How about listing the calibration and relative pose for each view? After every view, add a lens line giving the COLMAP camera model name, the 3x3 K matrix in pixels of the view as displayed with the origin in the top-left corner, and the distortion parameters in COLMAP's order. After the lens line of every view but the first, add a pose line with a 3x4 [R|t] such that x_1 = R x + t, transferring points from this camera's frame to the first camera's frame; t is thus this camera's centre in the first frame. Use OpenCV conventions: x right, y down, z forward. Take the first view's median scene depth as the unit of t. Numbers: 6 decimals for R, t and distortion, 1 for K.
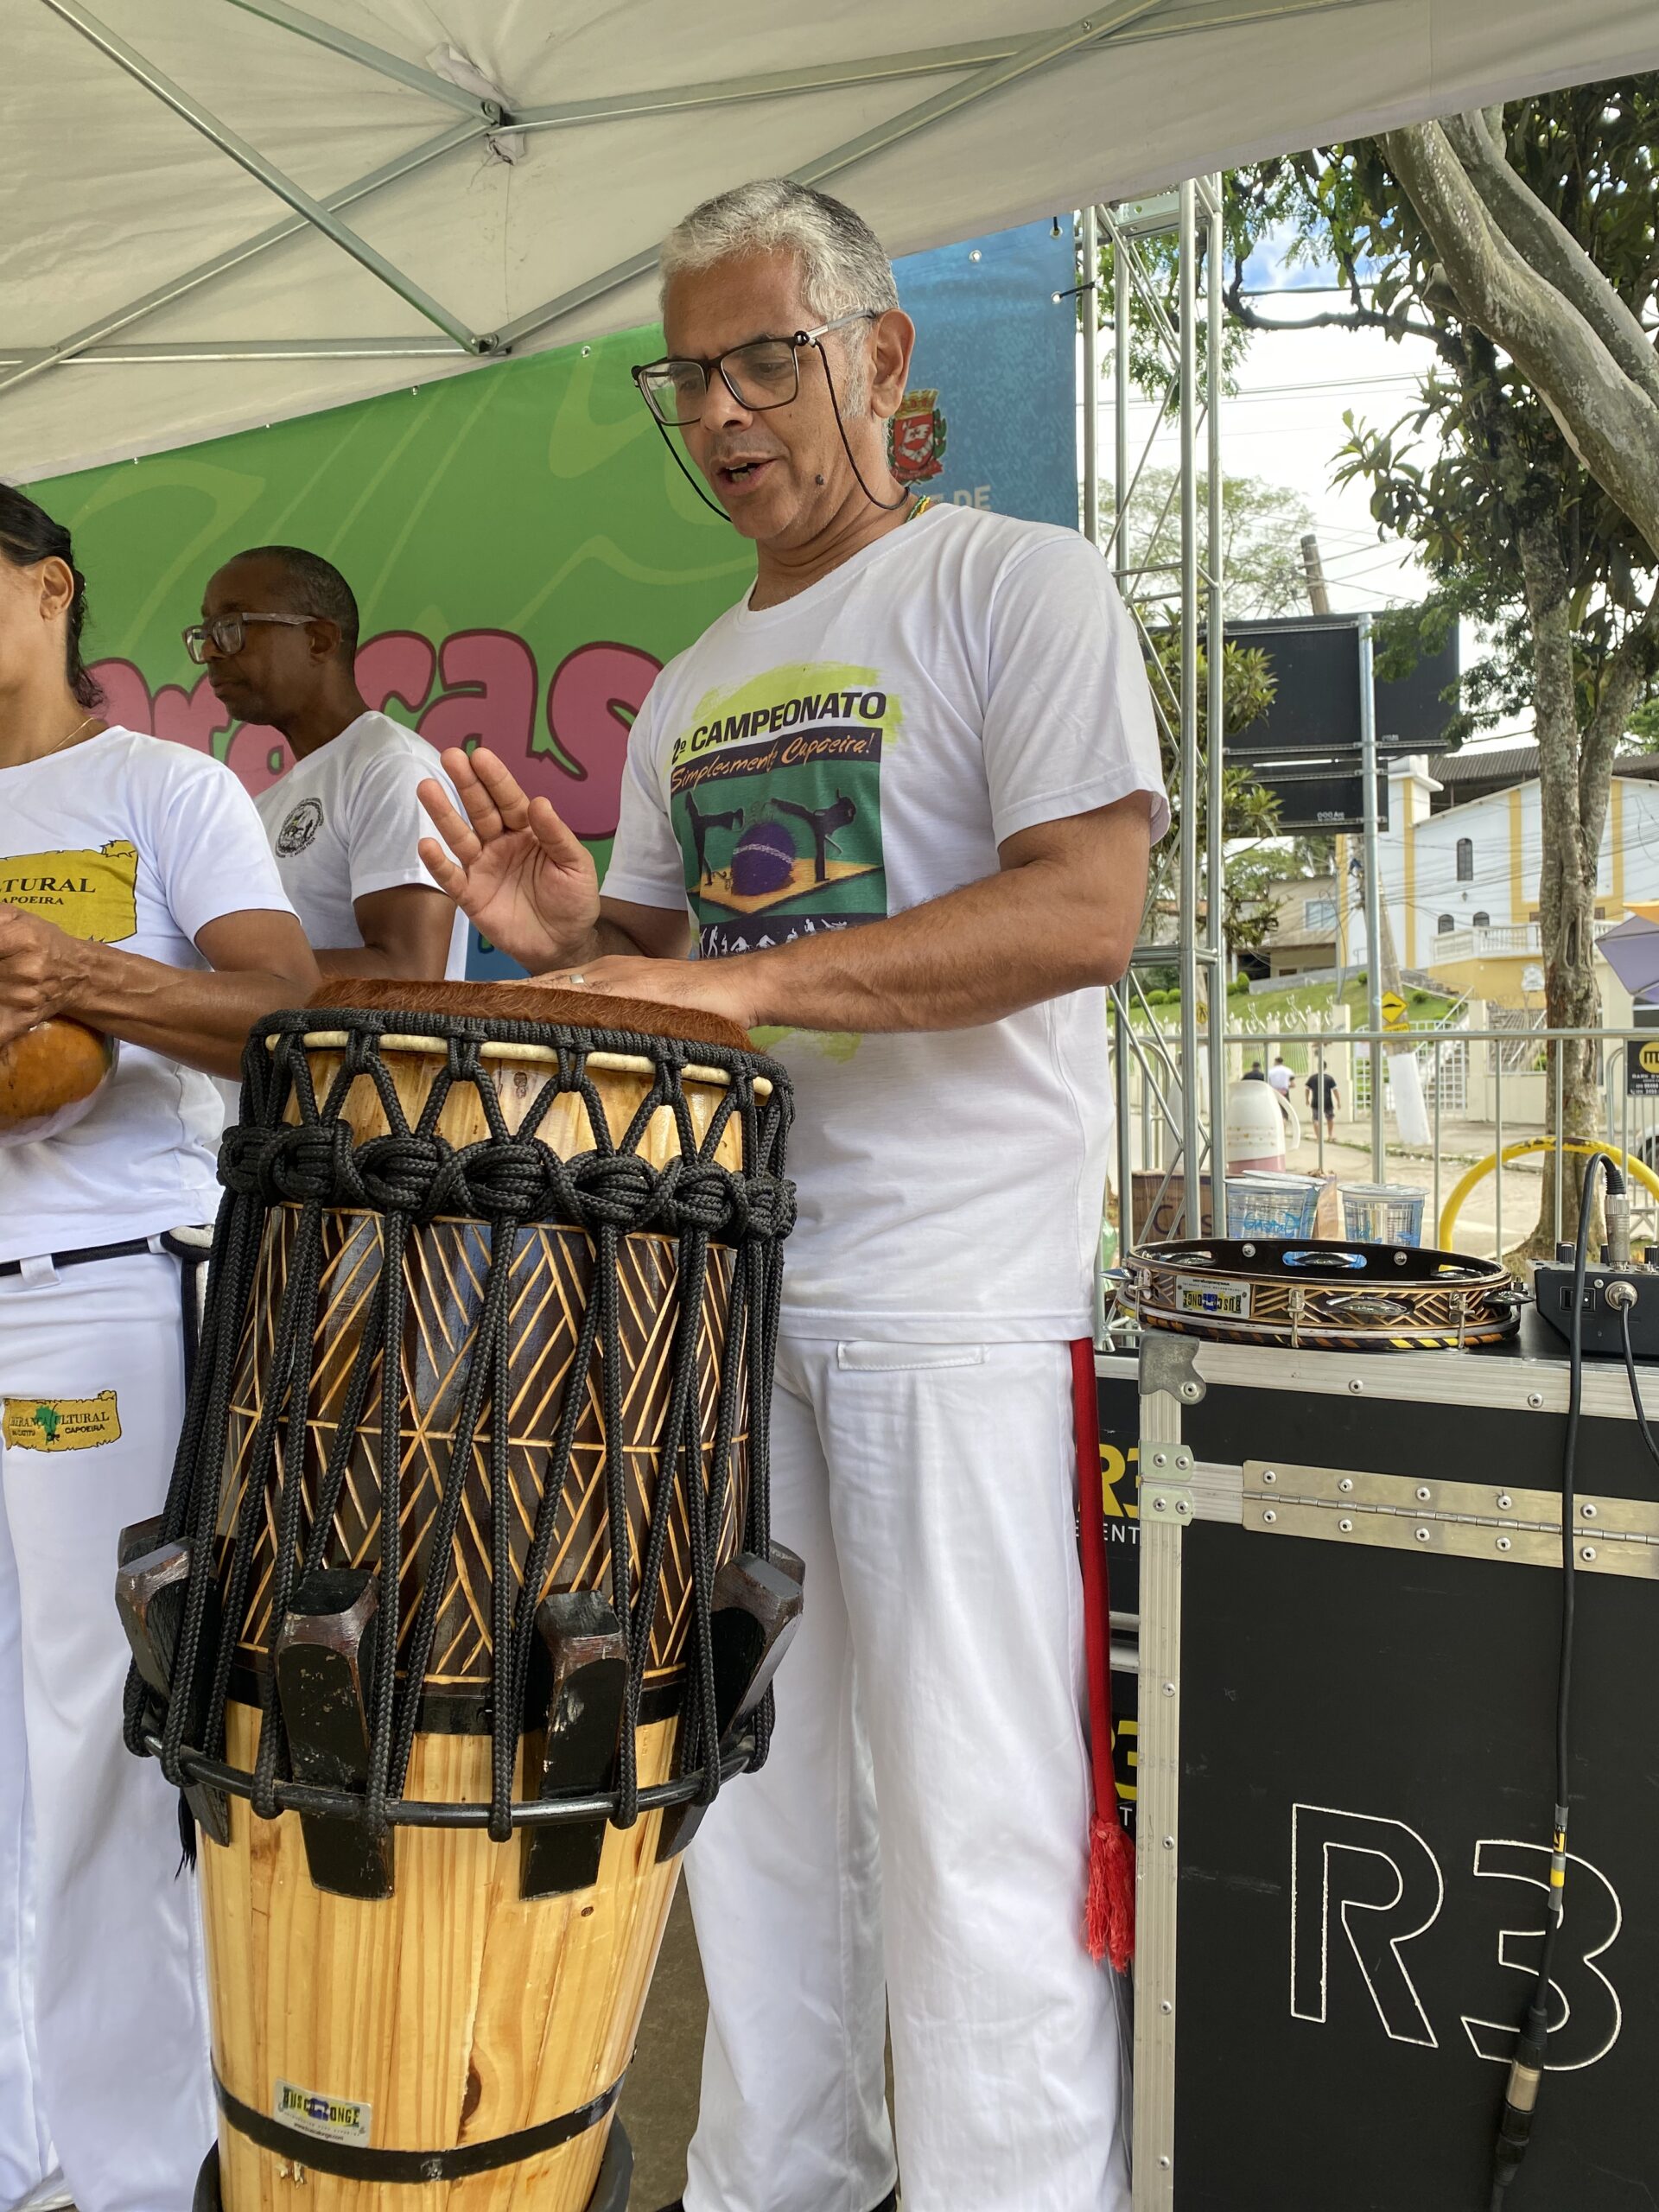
lens RADIAL K [[1711.7, 0, 896.0], [0, 1711.7, 1020.2], [0, 0, 1]] dist [0.053423, -0.076440]
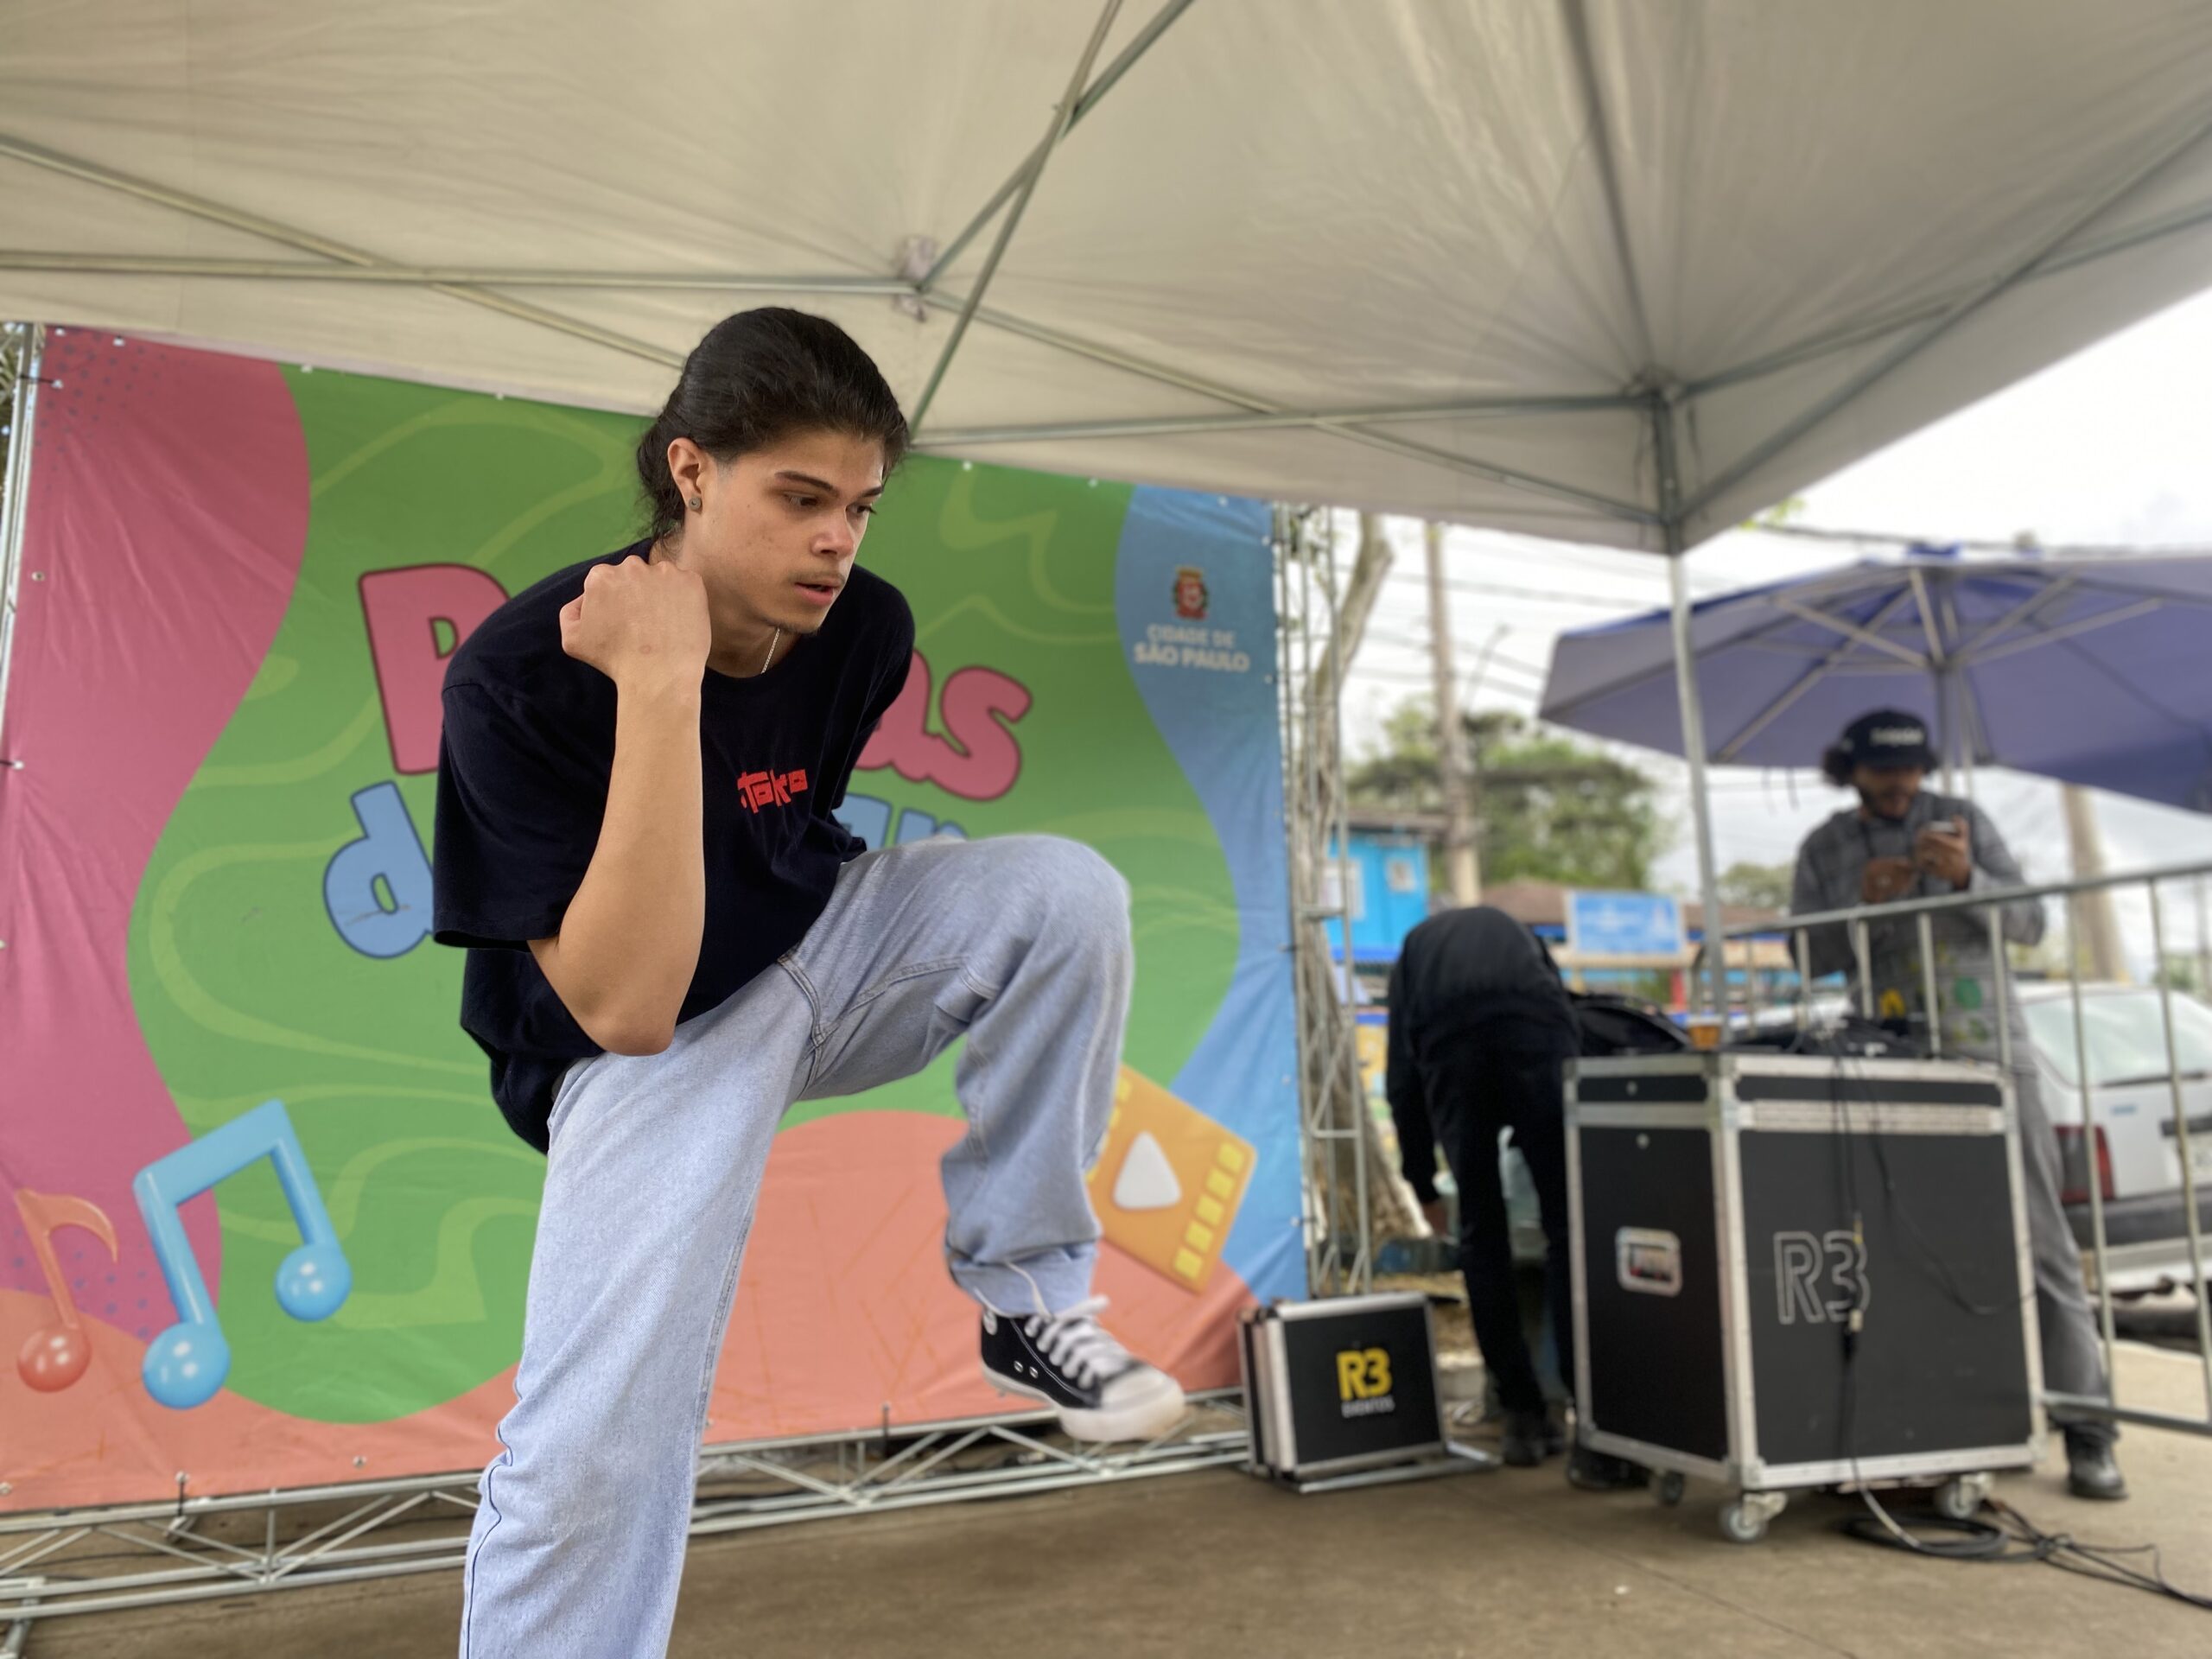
lens RADIAL K [[1676.9, 0, 1105.3], [0, 1676.9, 792.5], [0, 0, 1]] dist [0.046451, -0.056756]
pose [[0.645371, 0.145771, 0.749831, -2.334254], [-0.014958, 0.983846, -0.178391, 0.265187], [-0.763723, 0.103912, 0.637126, 0.099235]]
